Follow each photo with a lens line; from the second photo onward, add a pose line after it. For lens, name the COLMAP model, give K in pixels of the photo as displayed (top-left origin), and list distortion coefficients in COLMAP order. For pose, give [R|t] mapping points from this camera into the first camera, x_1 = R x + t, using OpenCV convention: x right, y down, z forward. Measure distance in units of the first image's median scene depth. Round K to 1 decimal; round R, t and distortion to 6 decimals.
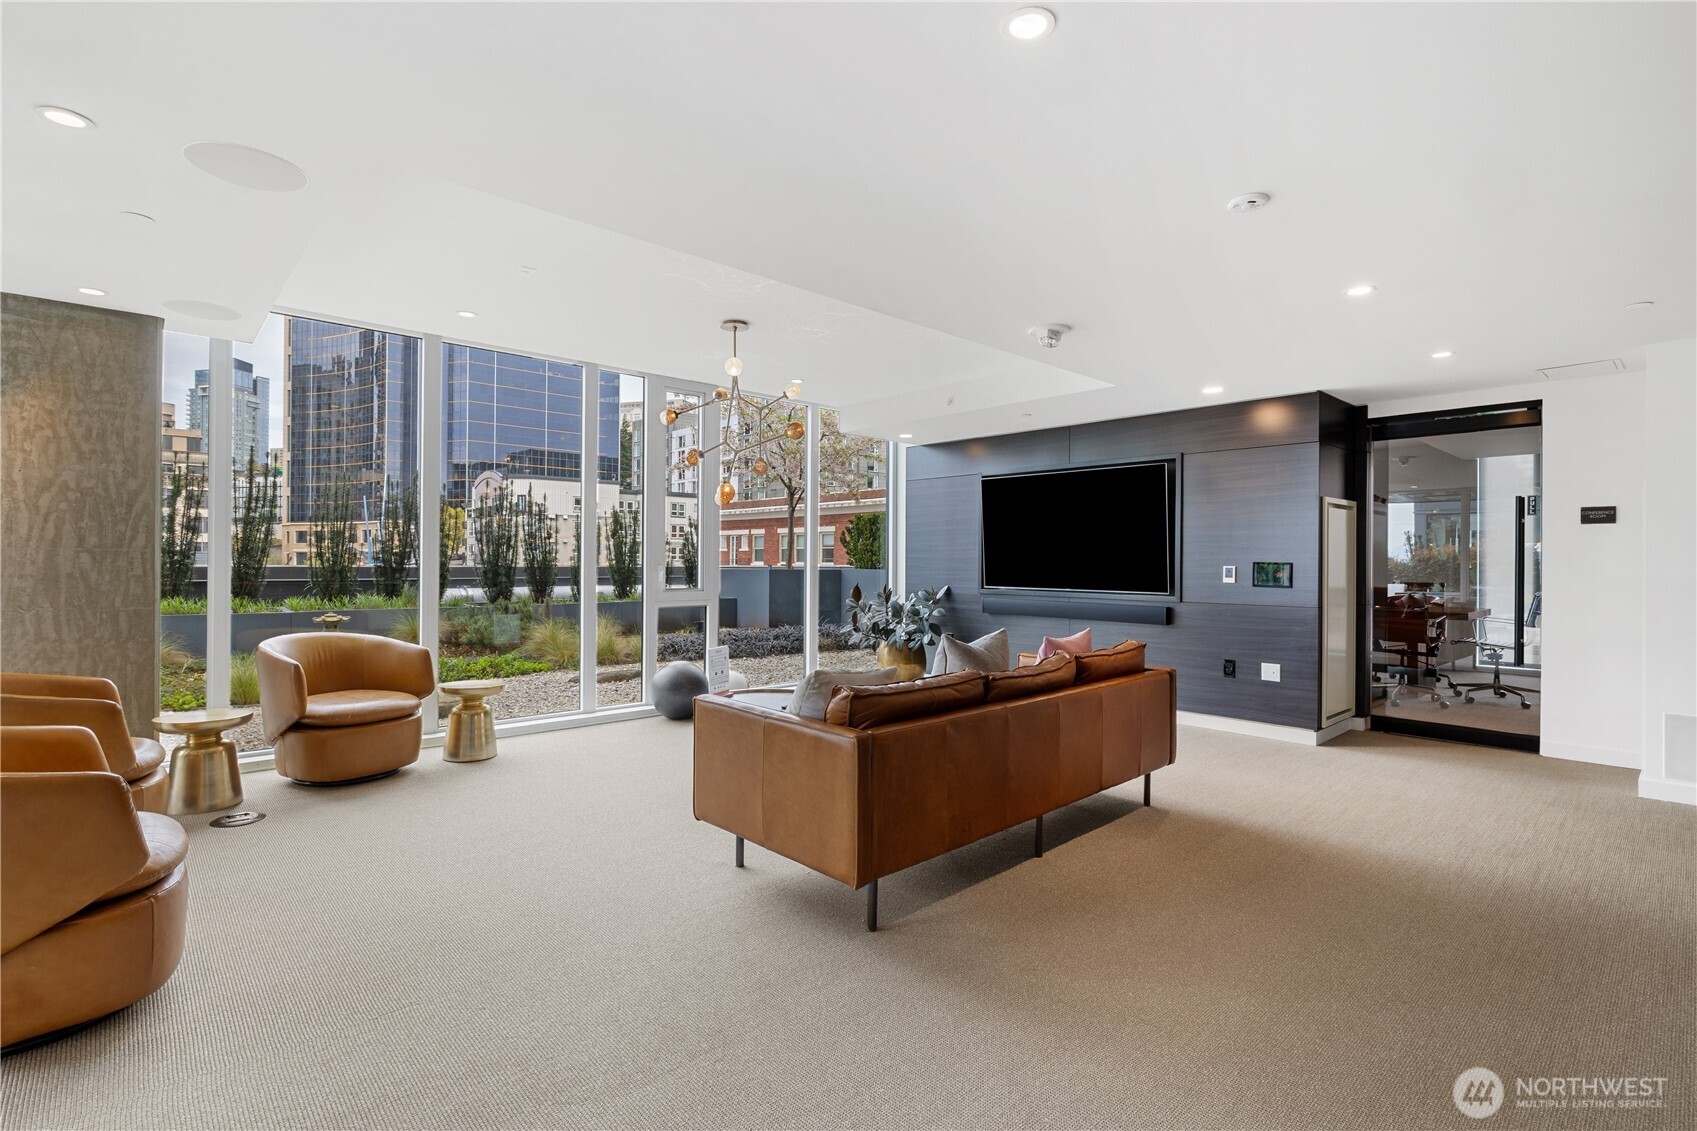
lens RADIAL K [[781.4, 0, 848.5], [0, 781.4, 565.5], [0, 0, 1]] dist [-0.000124, -0.000017]
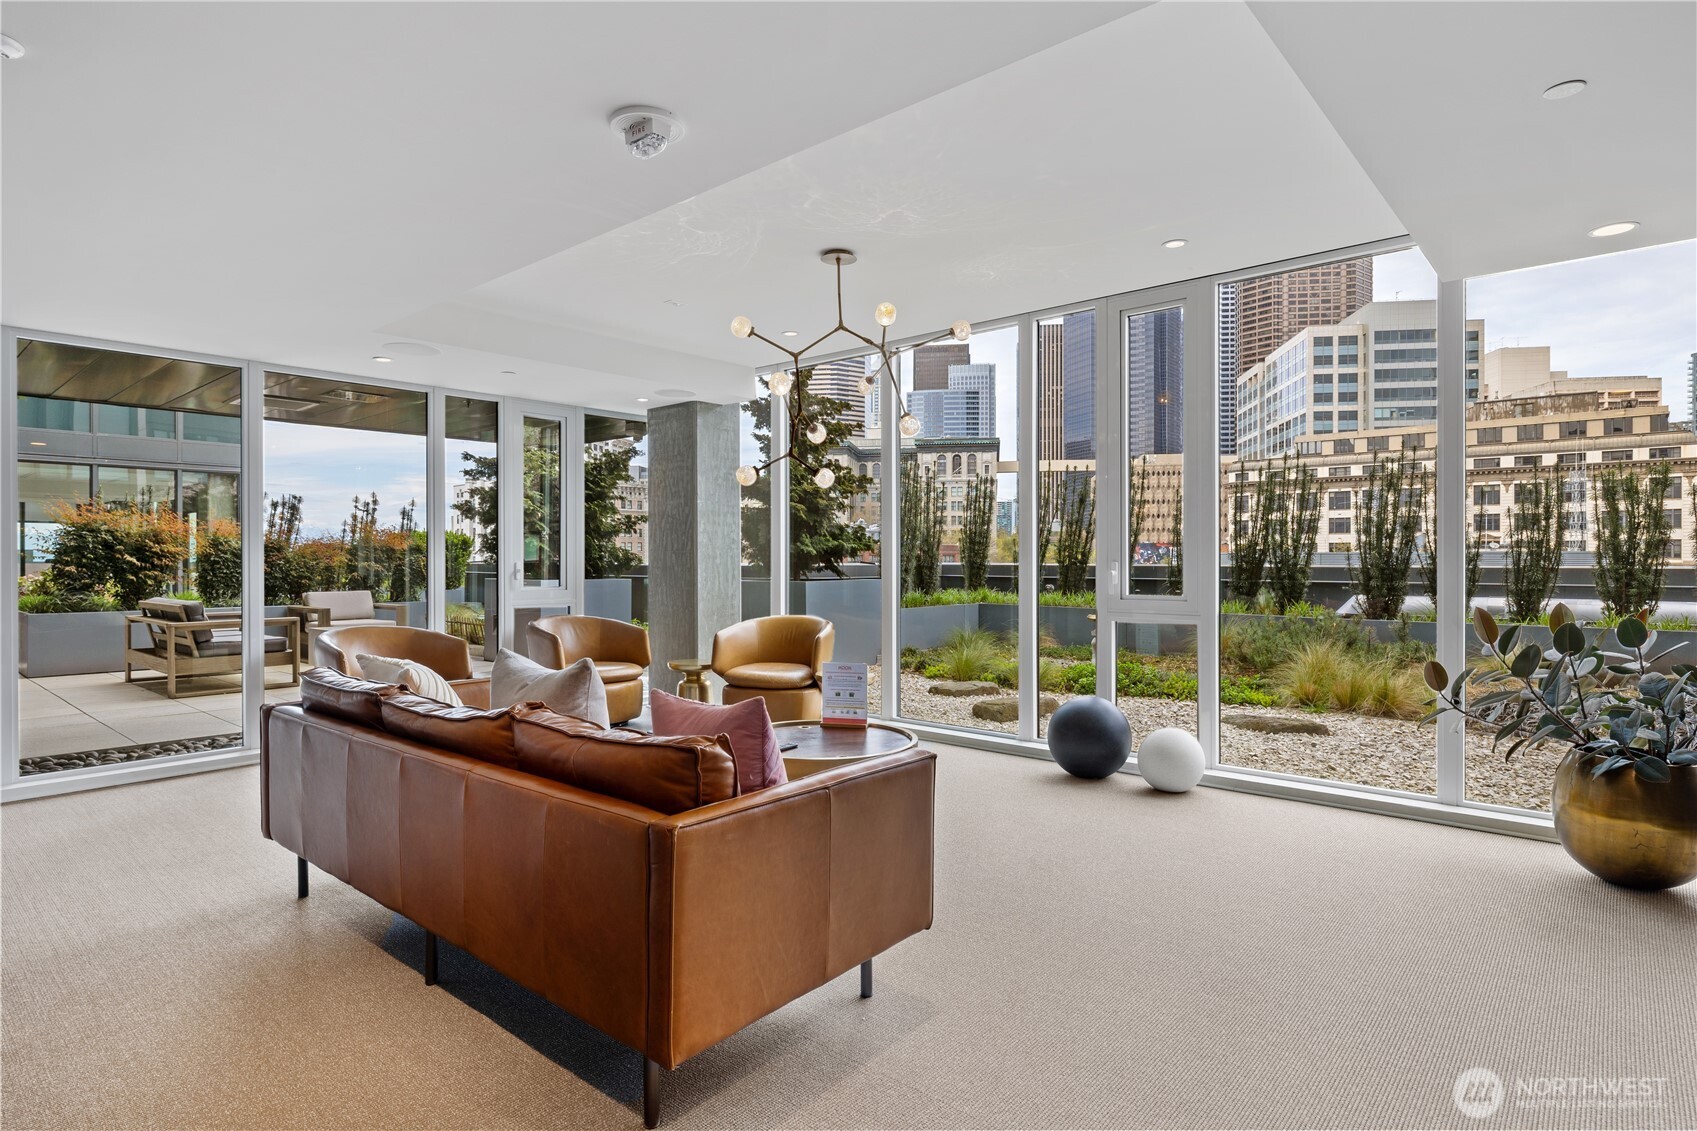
lens RADIAL K [[905.7, 0, 848.5], [0, 905.7, 565.5], [0, 0, 1]] dist [0.000767, 0.000117]
pose [[0.092711, 0.002595, -0.995690, 0.509422], [-0.002402, 0.999994, 0.002383, -0.001348], [0.995690, 0.002171, 0.092716, 0.609922]]
